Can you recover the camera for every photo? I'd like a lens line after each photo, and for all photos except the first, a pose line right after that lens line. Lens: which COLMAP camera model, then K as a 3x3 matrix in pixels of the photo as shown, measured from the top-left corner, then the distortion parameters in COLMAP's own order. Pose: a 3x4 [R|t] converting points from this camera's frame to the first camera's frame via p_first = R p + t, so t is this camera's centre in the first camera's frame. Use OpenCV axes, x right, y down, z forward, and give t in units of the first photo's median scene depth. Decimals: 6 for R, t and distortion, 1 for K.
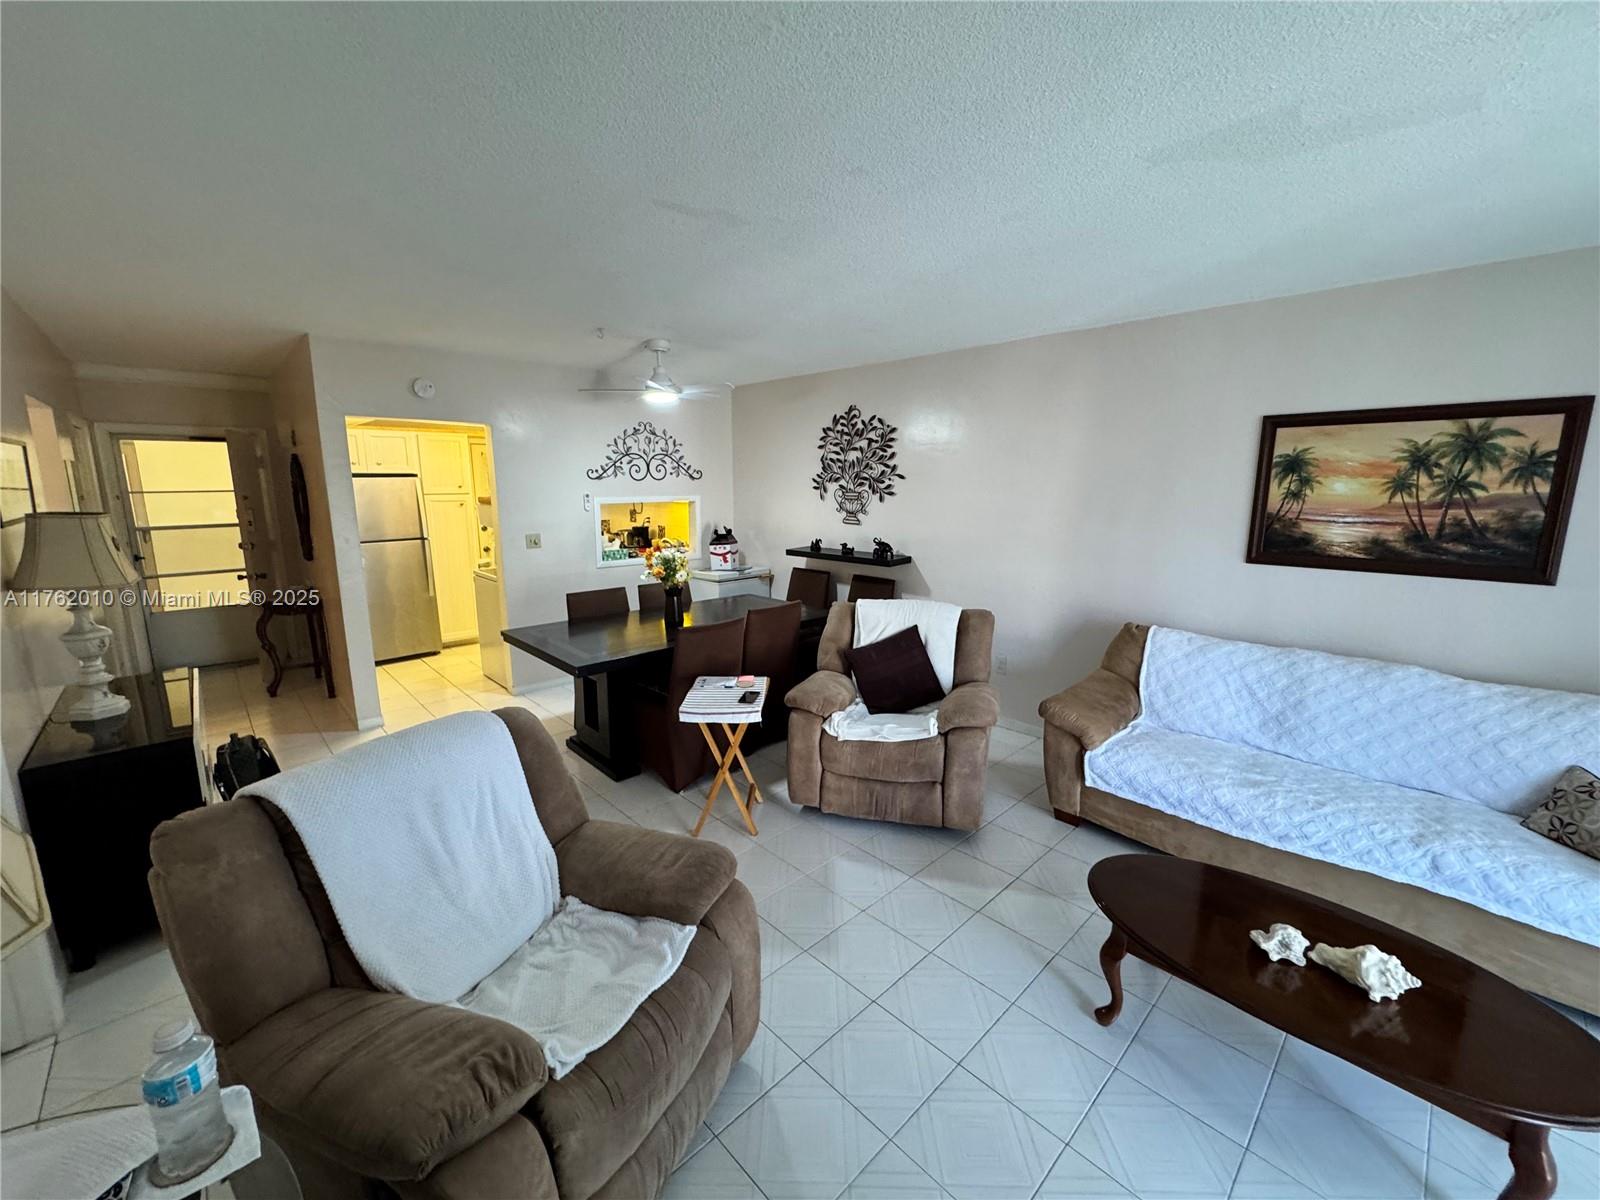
lens RADIAL K [[639.3, 0, 797.3], [0, 639.3, 593.1], [0, 0, 1]] dist [0.001525, 0.000197]
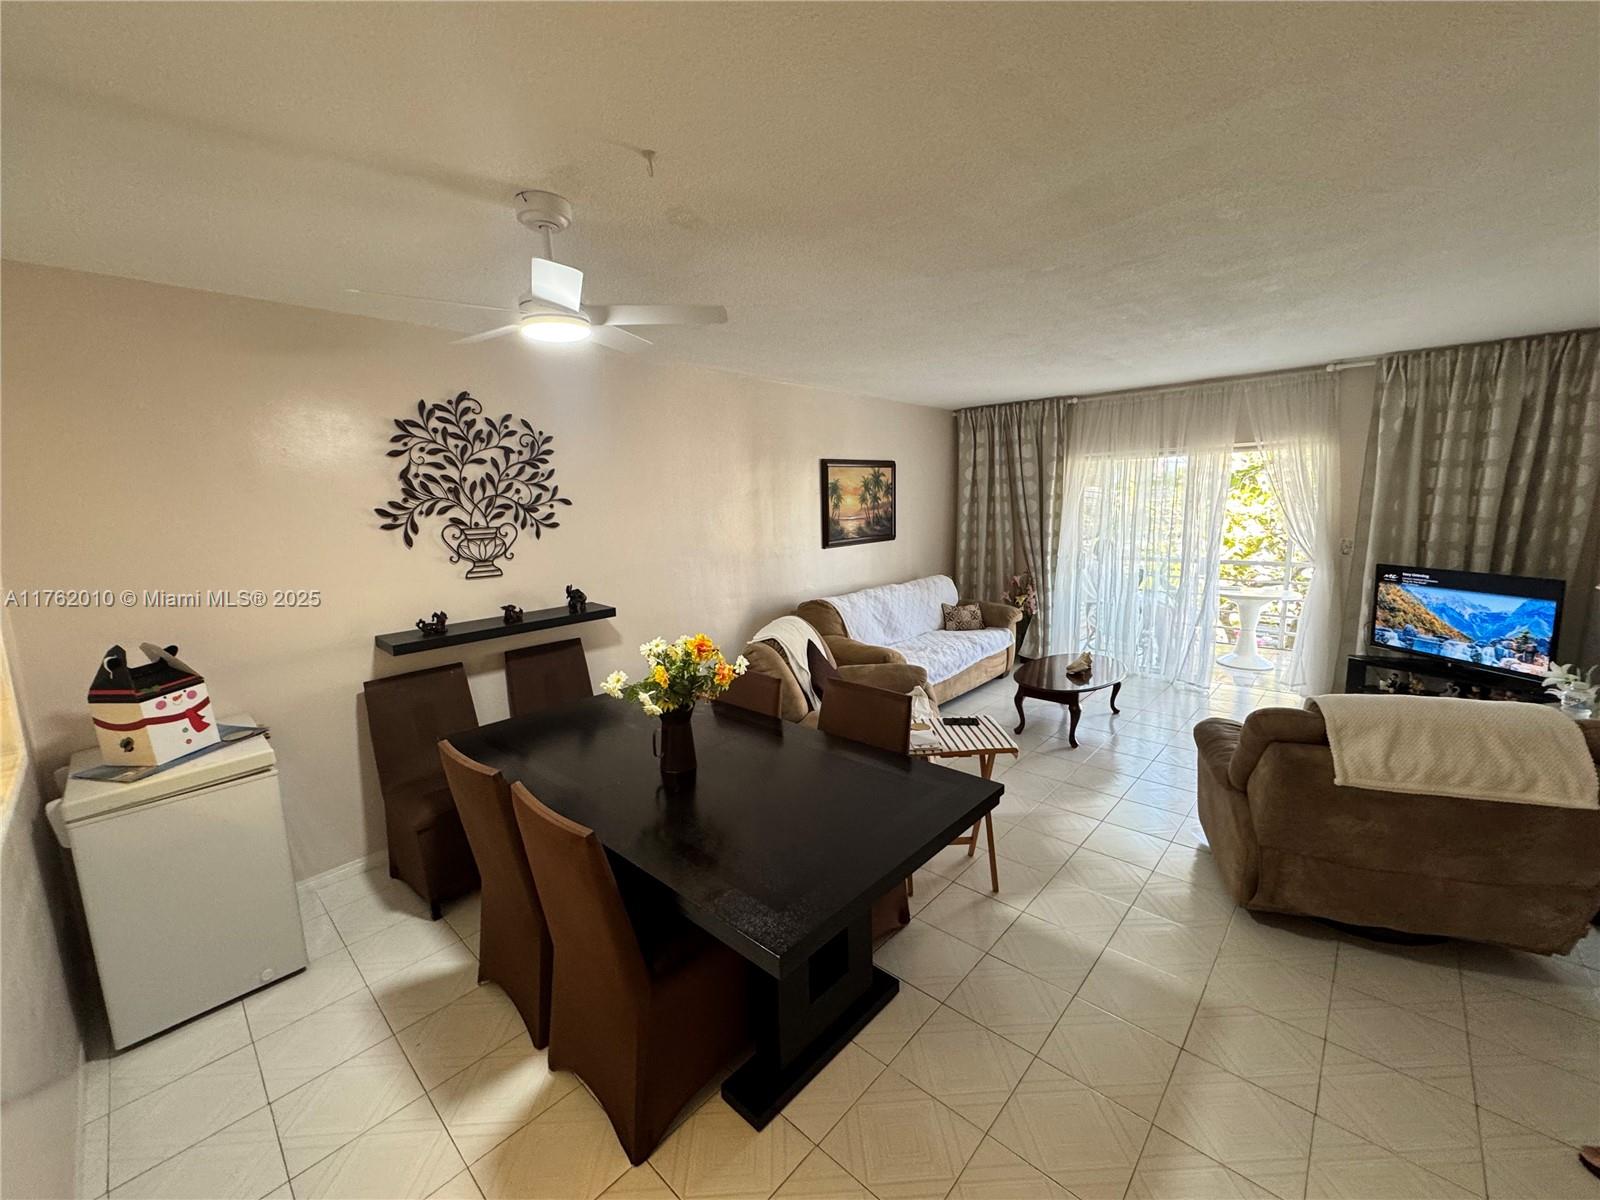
lens RADIAL K [[639.3, 0, 794.8], [0, 639.3, 601.8], [0, 0, 1]] dist [0.001525, 0.000197]
pose [[-0.057469, -0.165323, 0.984564, -0.602593], [0.199527, 0.964395, 0.173583, -0.141800], [-0.978206, 0.206422, -0.022436, 0.756085]]
